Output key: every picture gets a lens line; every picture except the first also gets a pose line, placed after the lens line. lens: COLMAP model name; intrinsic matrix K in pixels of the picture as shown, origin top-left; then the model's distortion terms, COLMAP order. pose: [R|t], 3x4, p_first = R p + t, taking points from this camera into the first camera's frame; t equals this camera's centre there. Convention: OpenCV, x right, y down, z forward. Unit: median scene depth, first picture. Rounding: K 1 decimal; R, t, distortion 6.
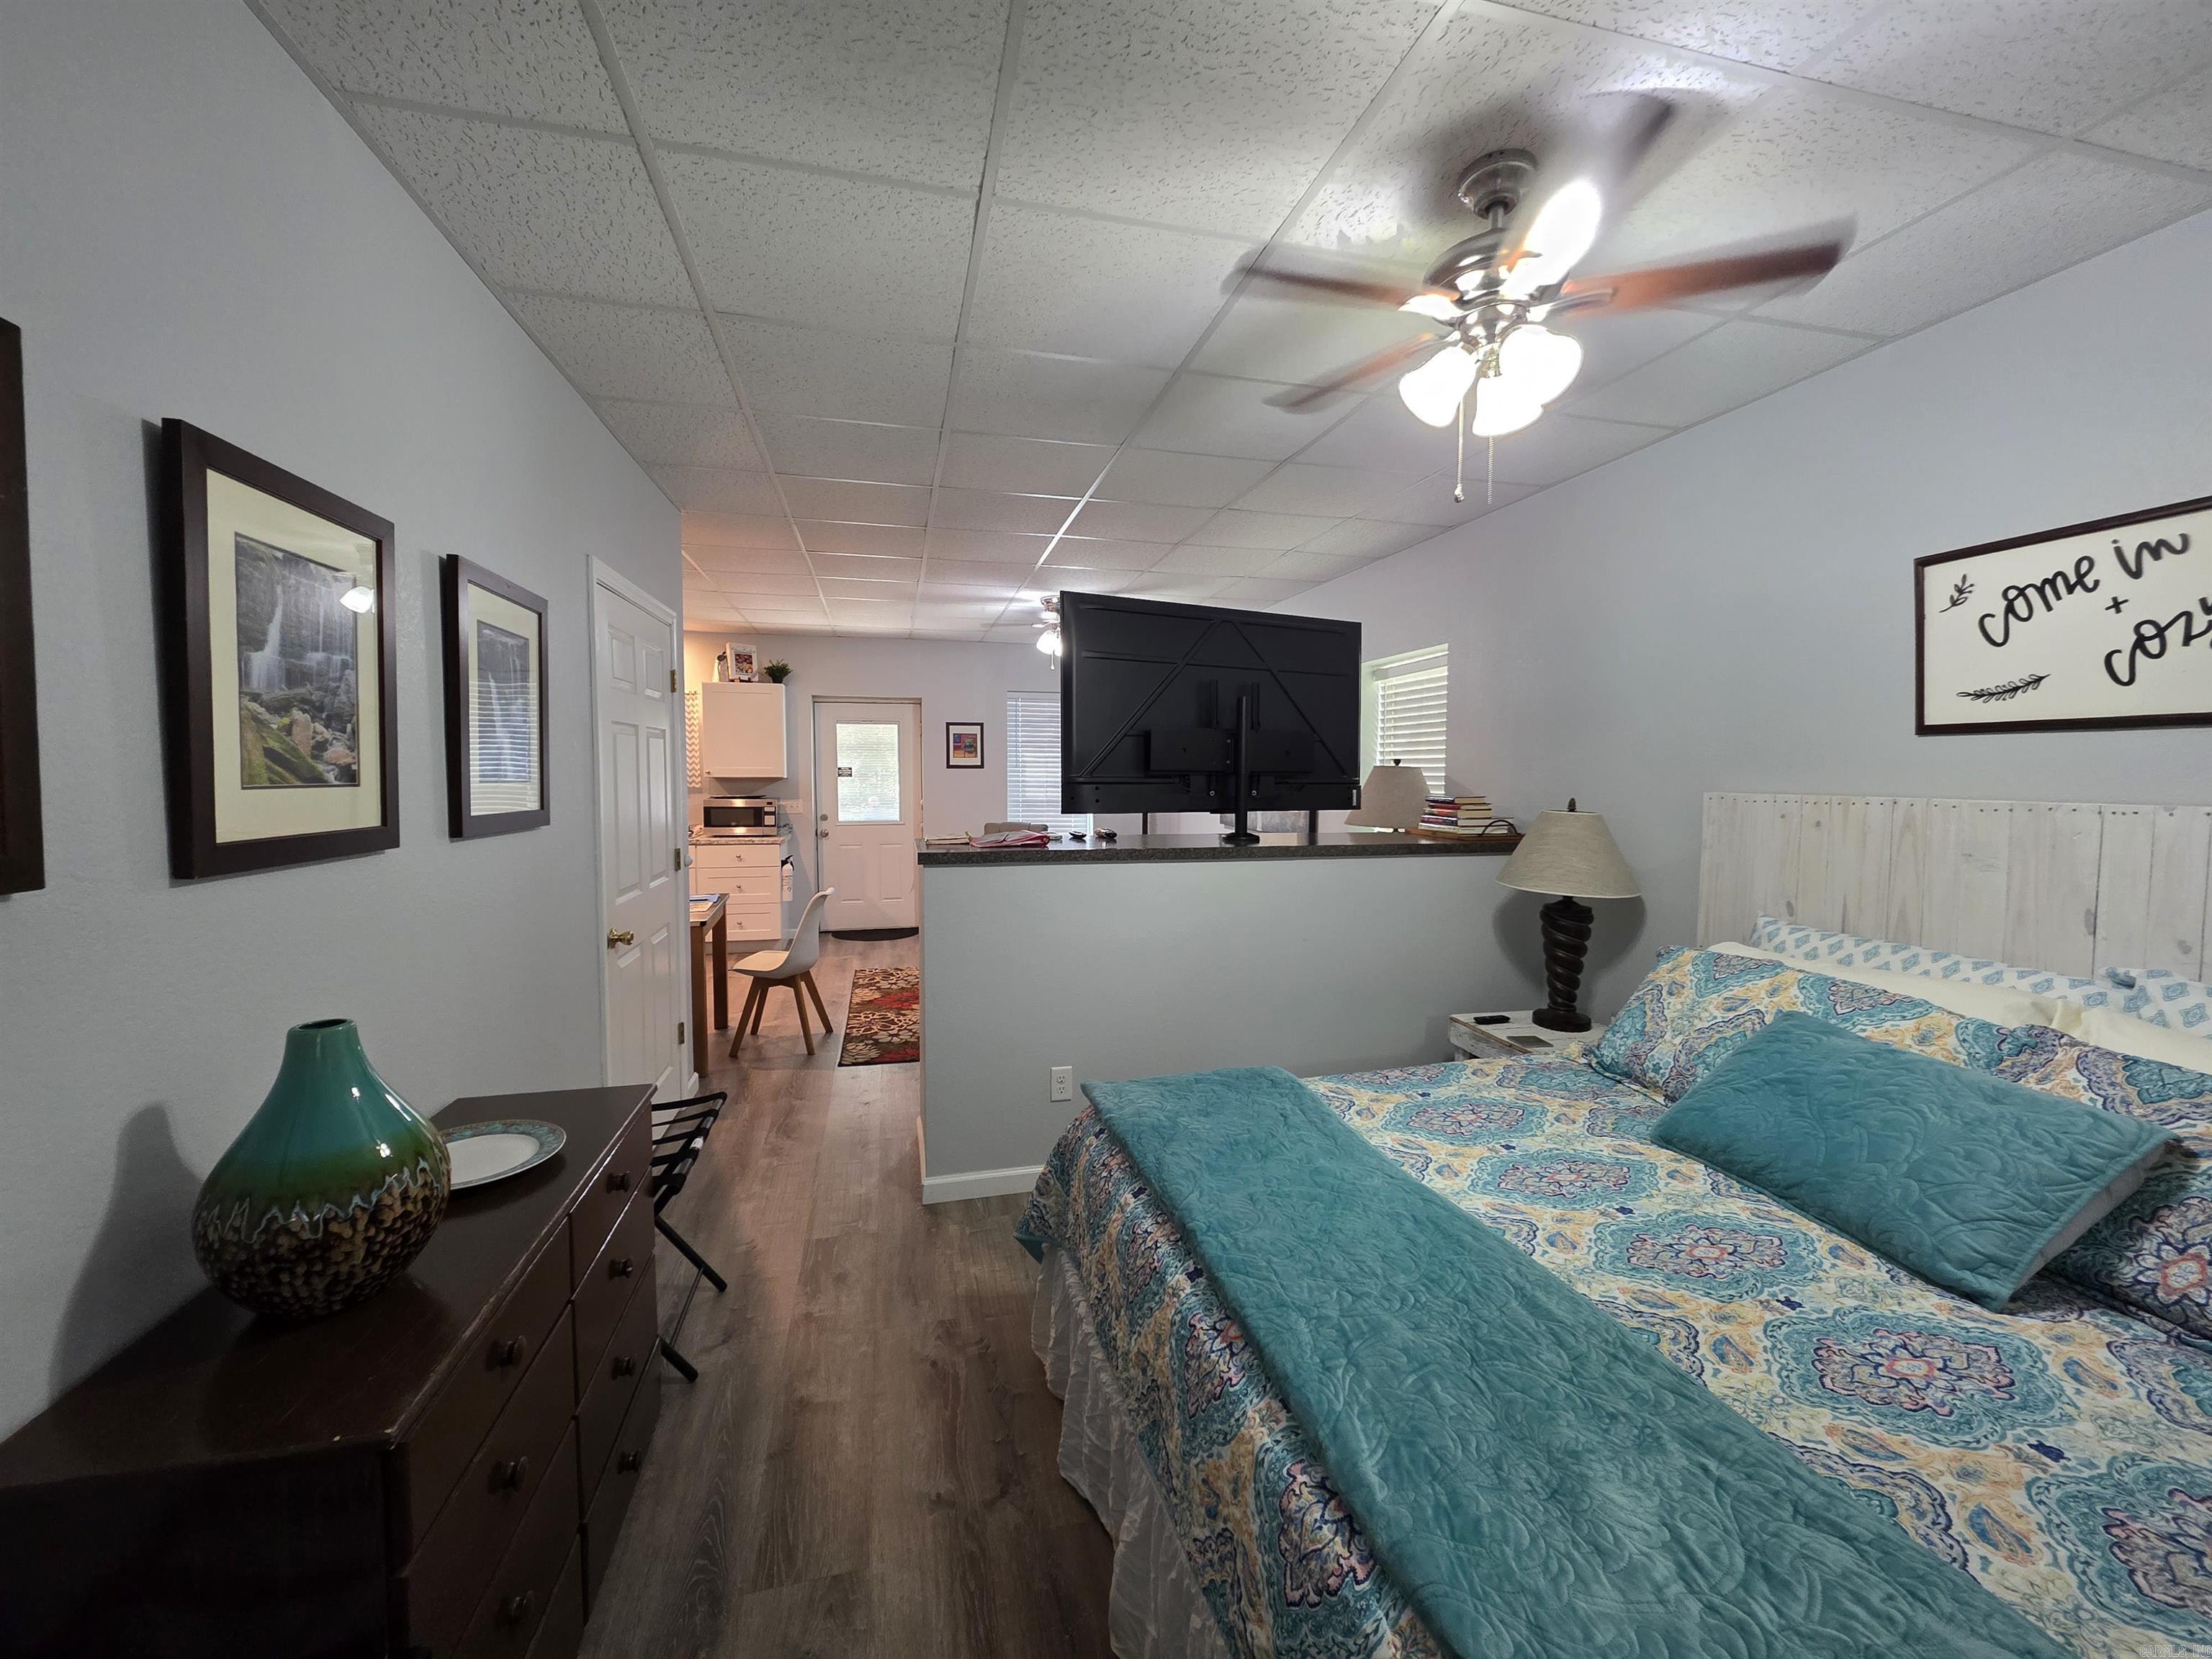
lens RADIAL K [[892.6, 0, 1095.9], [0, 892.6, 820.4], [0, 0, 1]] dist [-0.000183, -0.000178]
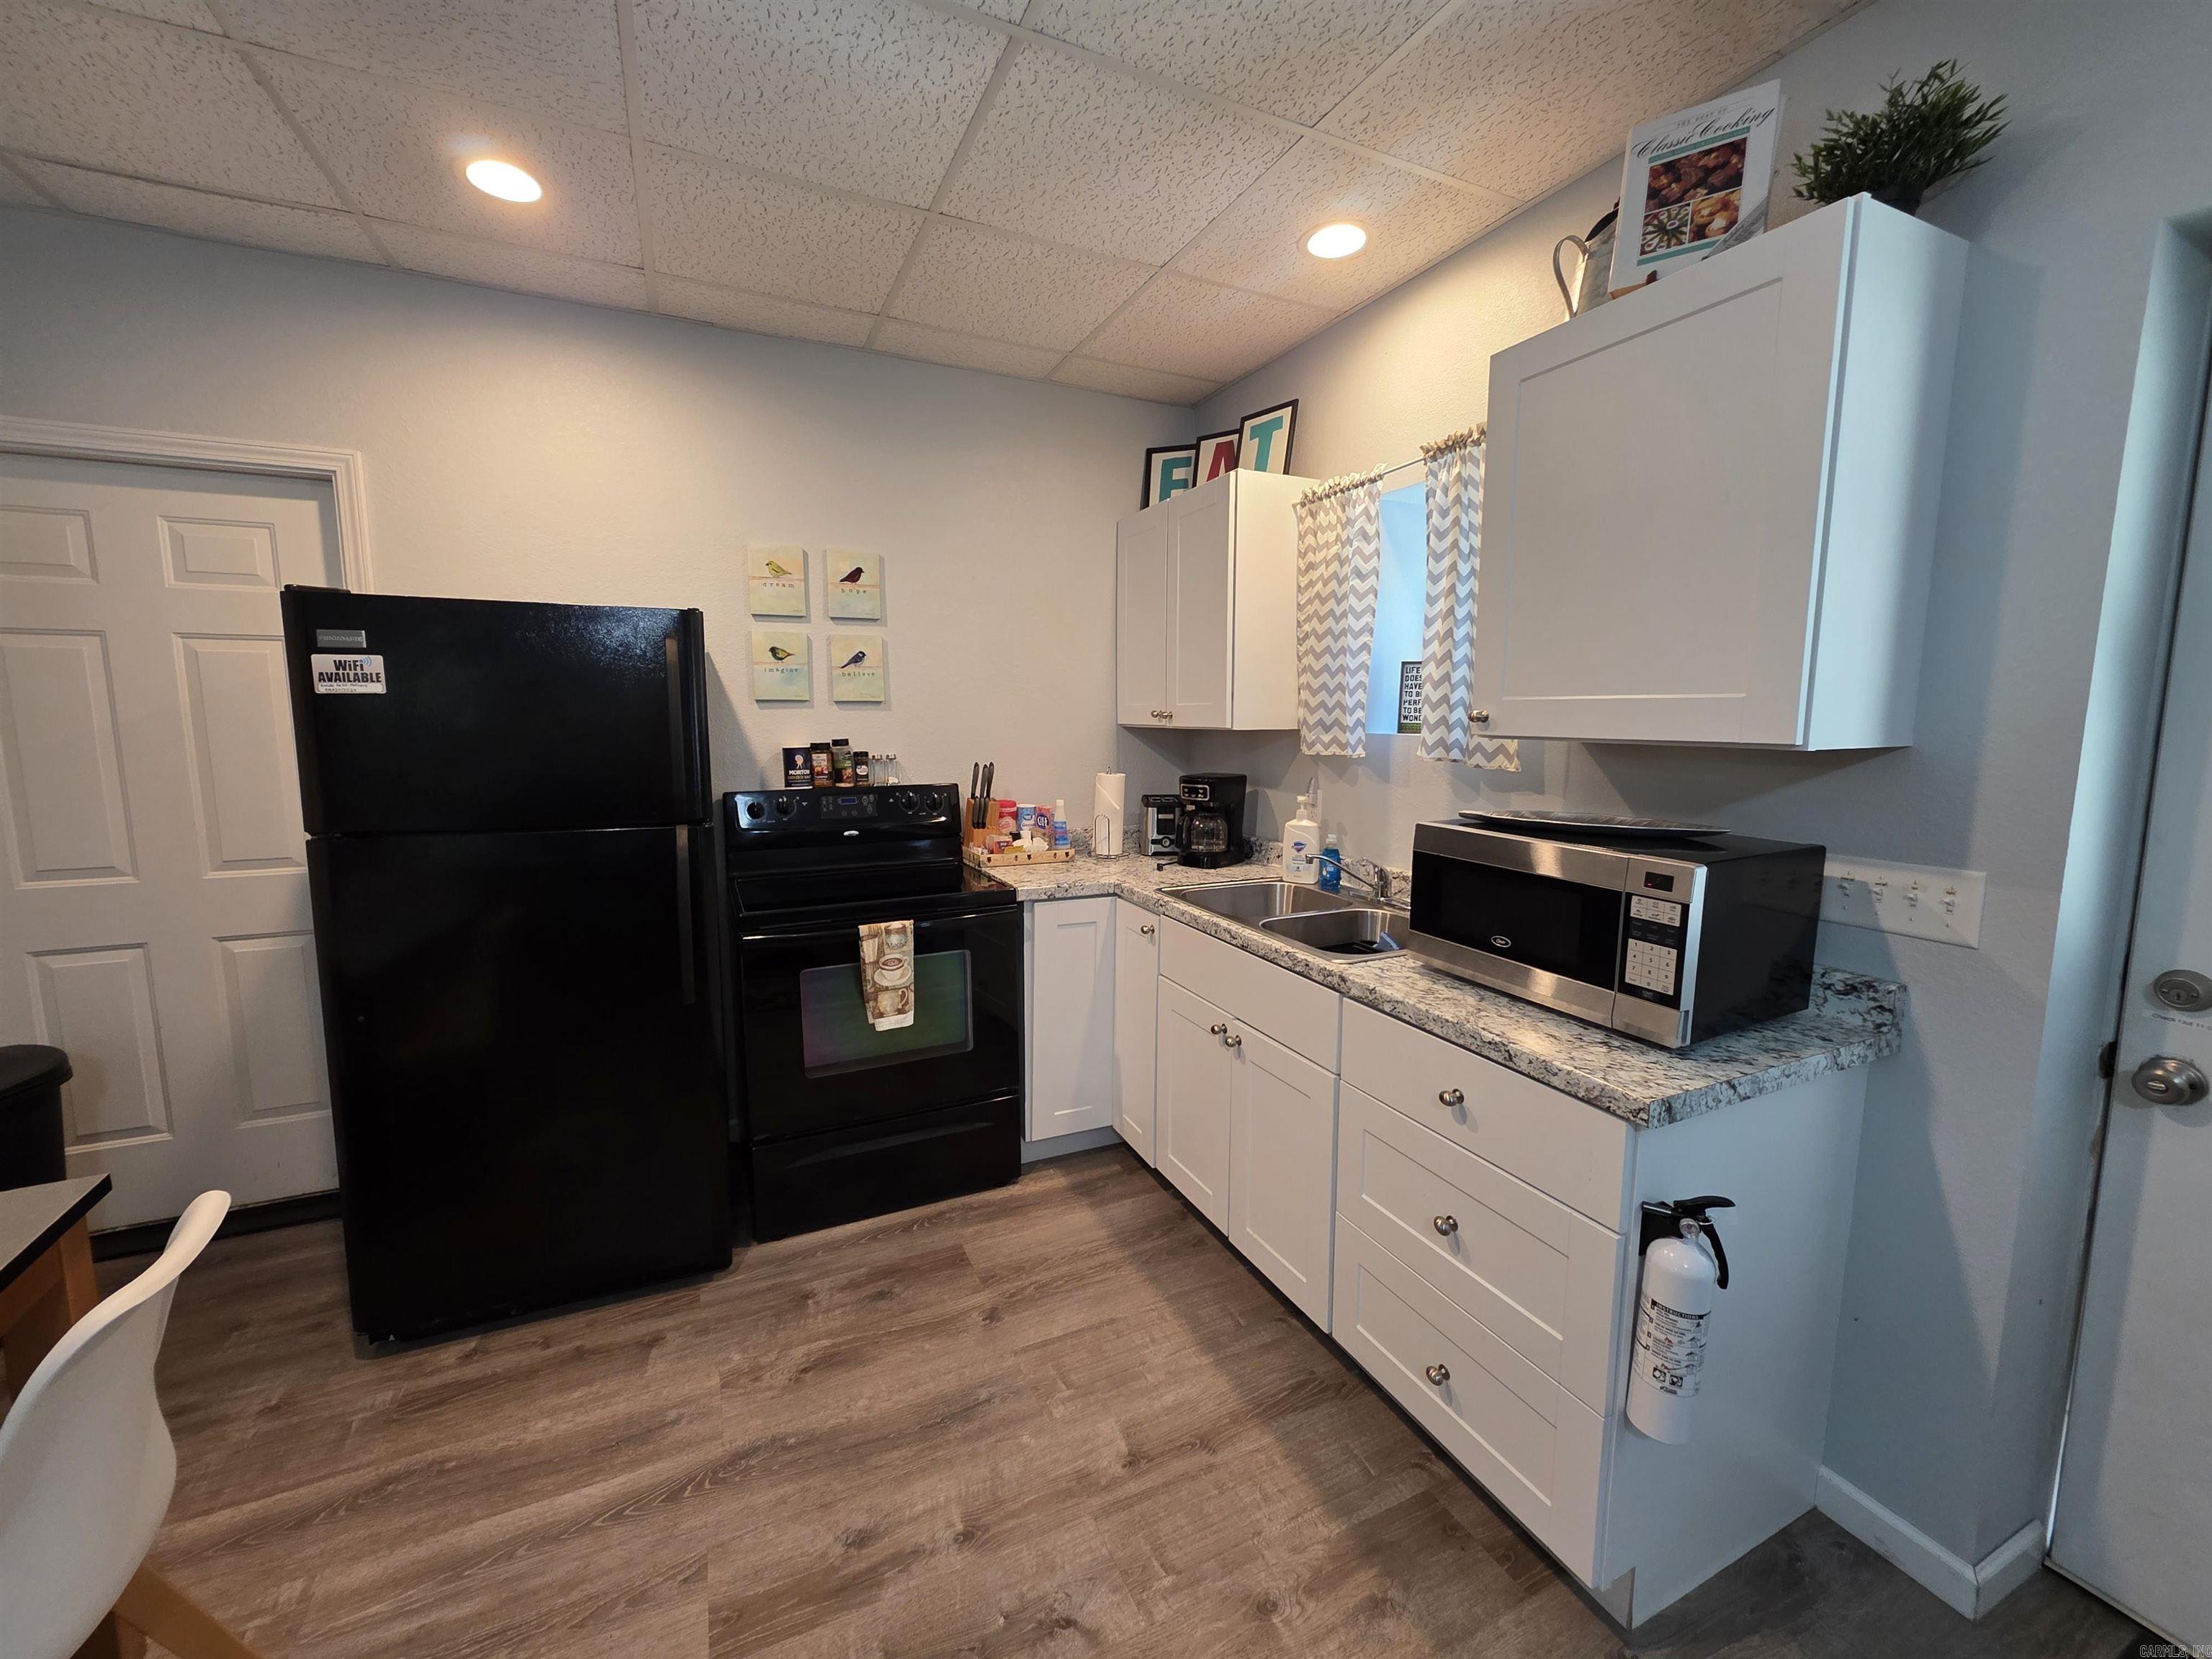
lens RADIAL K [[878.4, 0, 1100.4], [0, 878.4, 820.4], [0, 0, 1]] dist [0.000931, -0.000371]
pose [[0.208610, 0.119571, -0.970662, -0.256992], [-0.061968, 0.992120, 0.108896, -0.055663], [0.976034, 0.037433, 0.214376, 1.036101]]
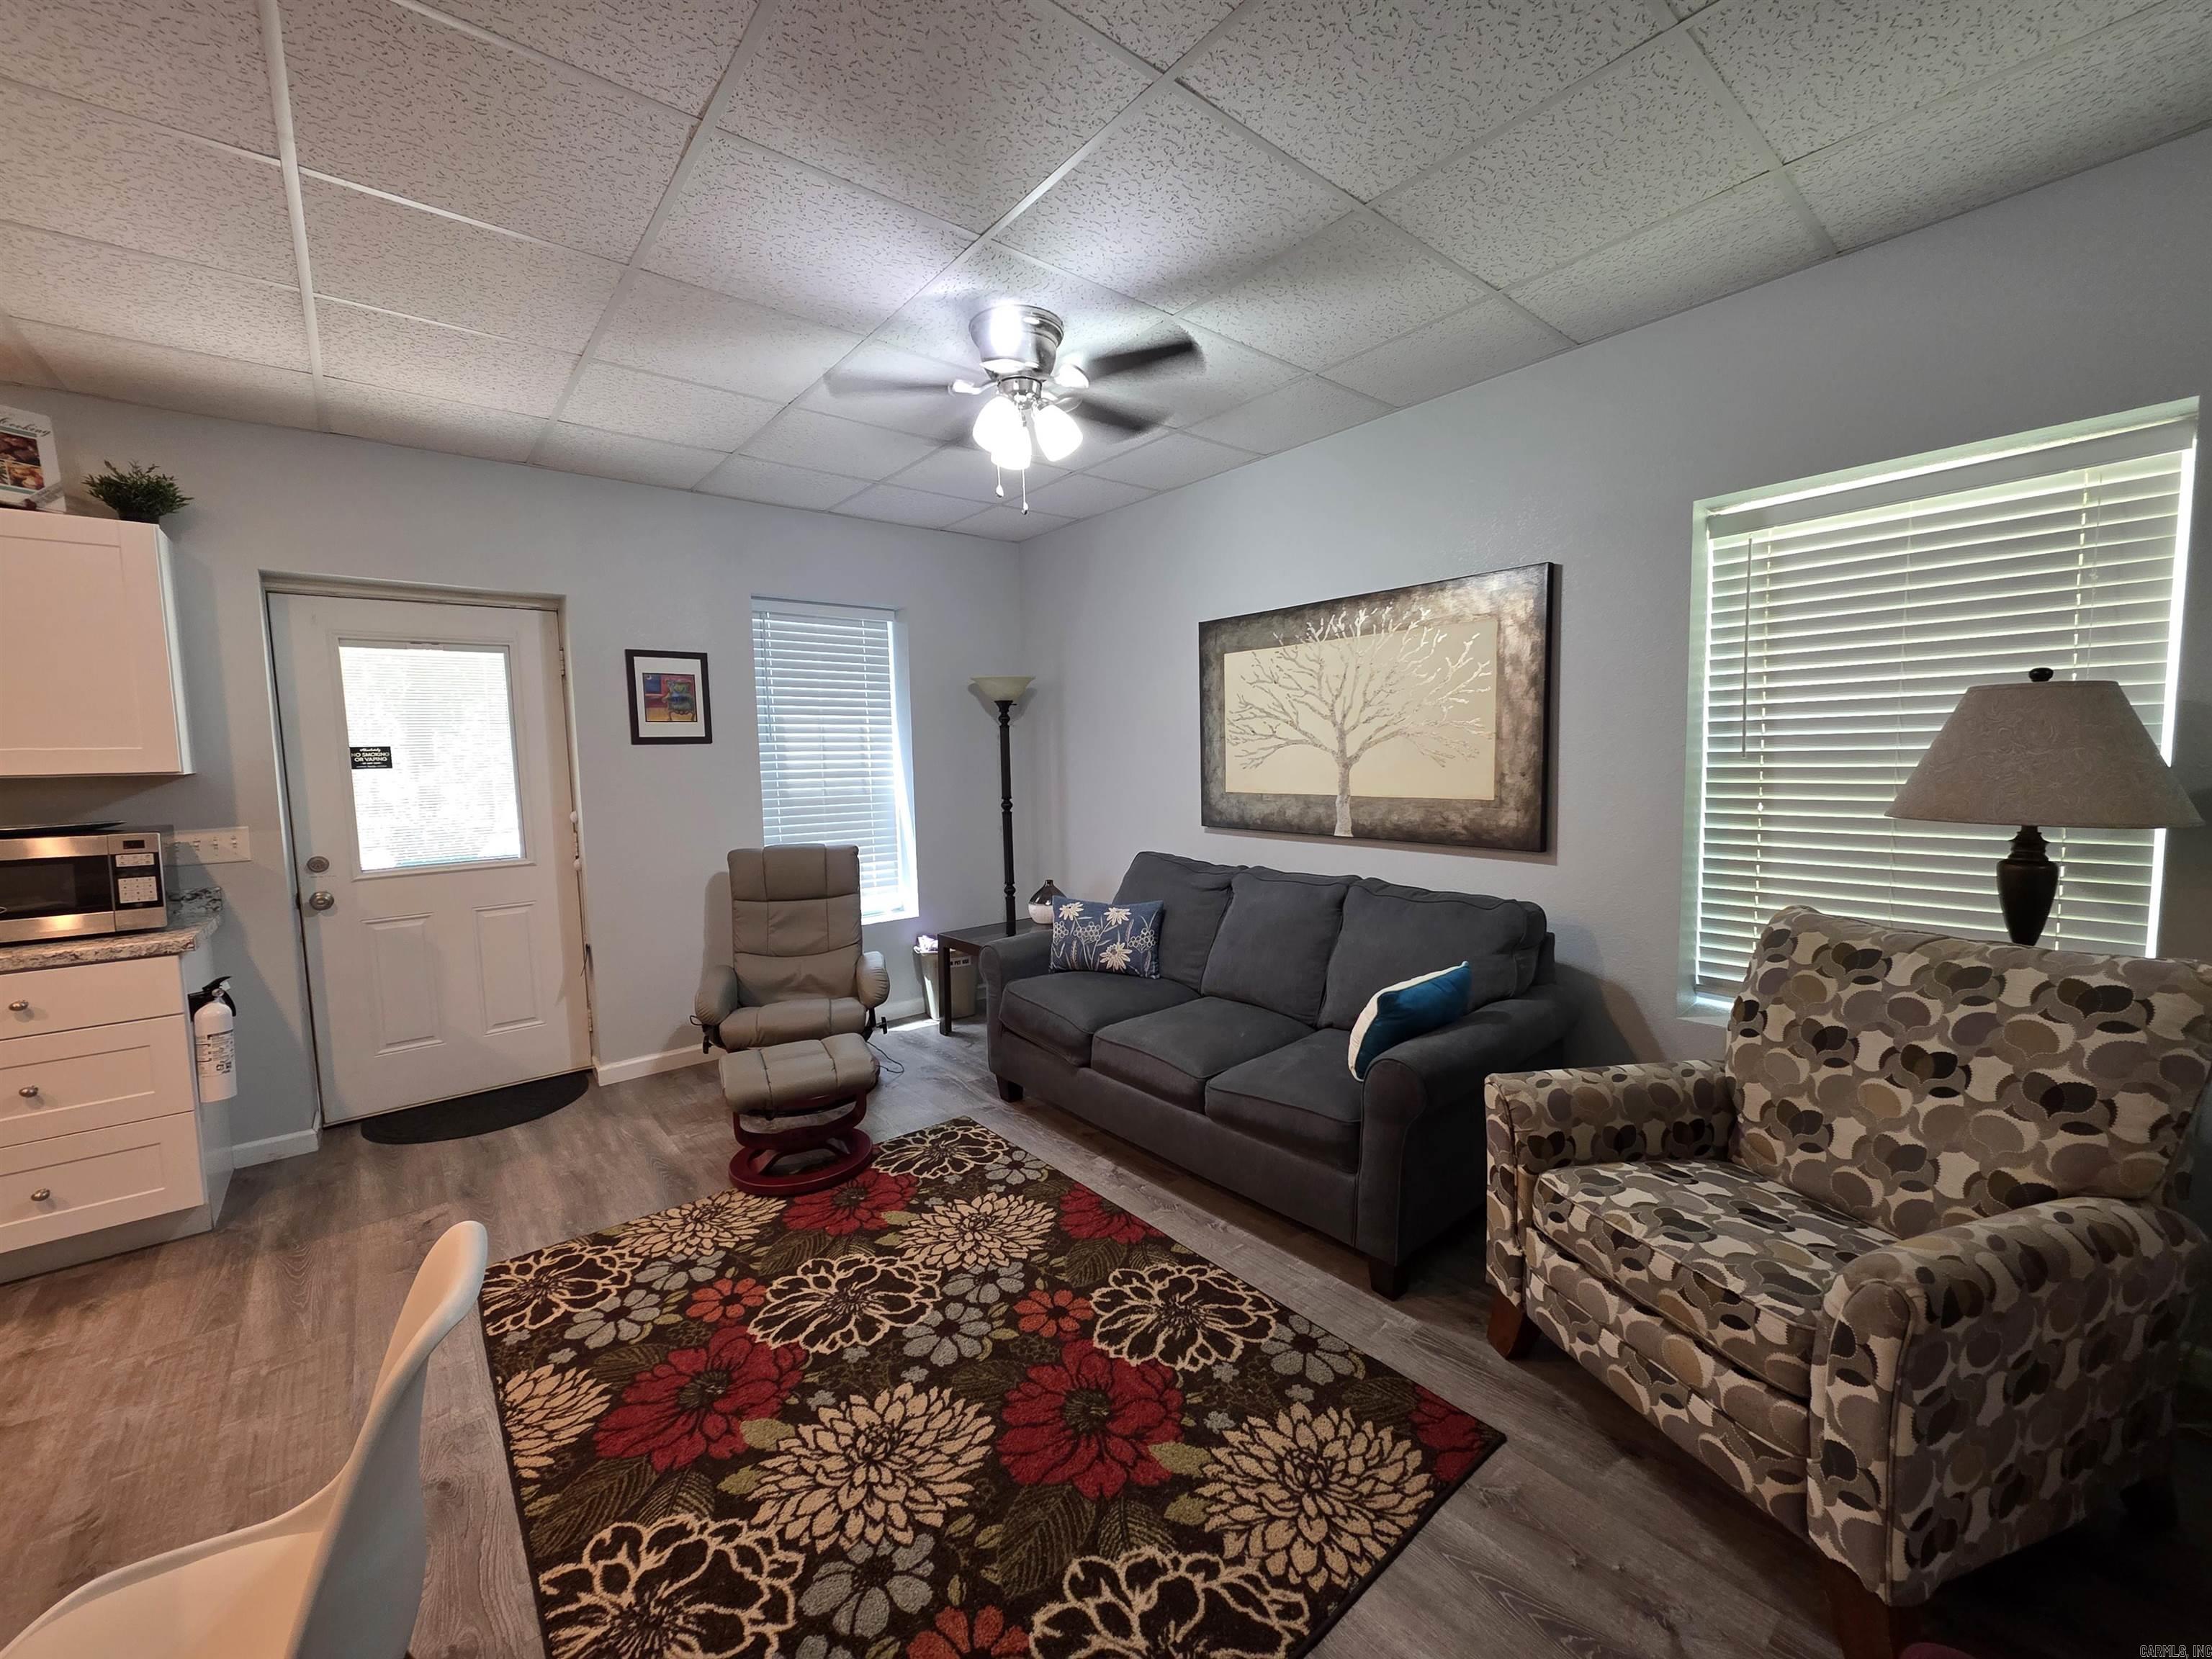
lens RADIAL K [[878.4, 0, 1100.4], [0, 878.4, 820.4], [0, 0, 1]] dist [0.000931, -0.000371]
pose [[0.895431, -0.058176, 0.441383, -0.206808], [0.051584, 0.998305, 0.026932, -0.022339], [-0.442202, -0.001348, 0.896914, 0.614066]]
